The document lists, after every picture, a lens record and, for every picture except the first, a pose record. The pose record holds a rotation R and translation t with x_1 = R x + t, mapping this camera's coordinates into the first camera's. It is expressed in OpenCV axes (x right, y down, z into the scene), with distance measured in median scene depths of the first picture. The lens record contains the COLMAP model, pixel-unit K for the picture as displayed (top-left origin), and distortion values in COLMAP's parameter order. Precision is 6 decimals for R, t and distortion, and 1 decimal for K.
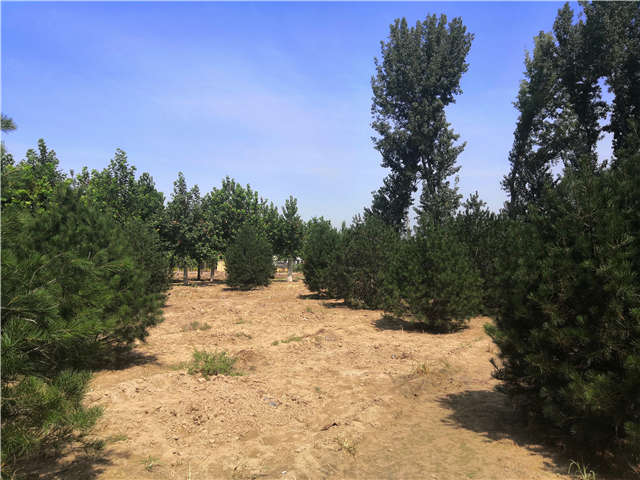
lens RADIAL K [[525.9, 0, 322.0], [0, 525.9, 240.2], [0, 0, 1]] dist [0.014049, 0.007349]
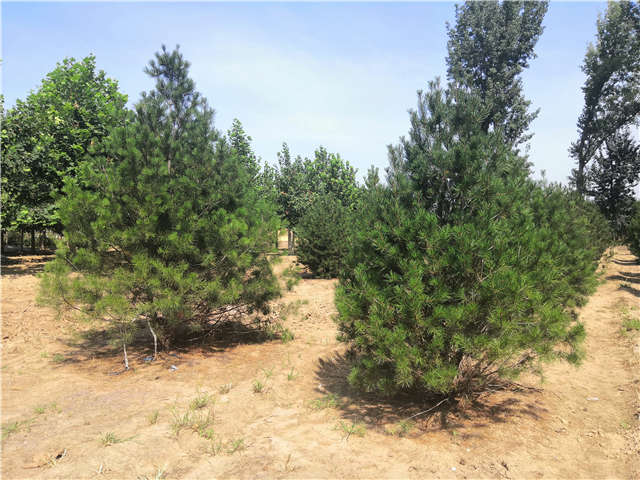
lens RADIAL K [[525.9, 0, 318.5], [0, 525.9, 241.8], [0, 0, 1]] dist [0.014049, 0.007349]
pose [[0.999702, -0.003646, -0.024121, -0.112949], [0.005156, 0.998010, 0.062844, -0.002245], [0.023843, -0.062949, 0.997732, -0.006045]]
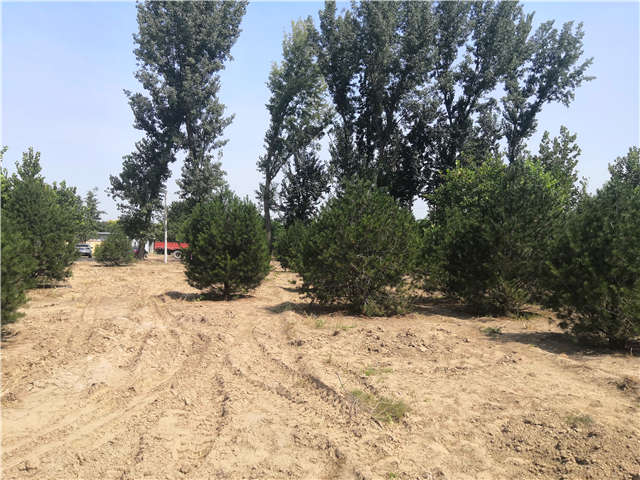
lens RADIAL K [[525.9, 0, 317.6], [0, 525.9, 230.5], [0, 0, 1]] dist [0.014049, 0.007349]
pose [[0.826047, 0.038360, 0.562295, -0.112230], [-0.047323, 0.998879, 0.001377, 0.007146], [-0.561612, -0.027746, 0.826936, 0.152560]]
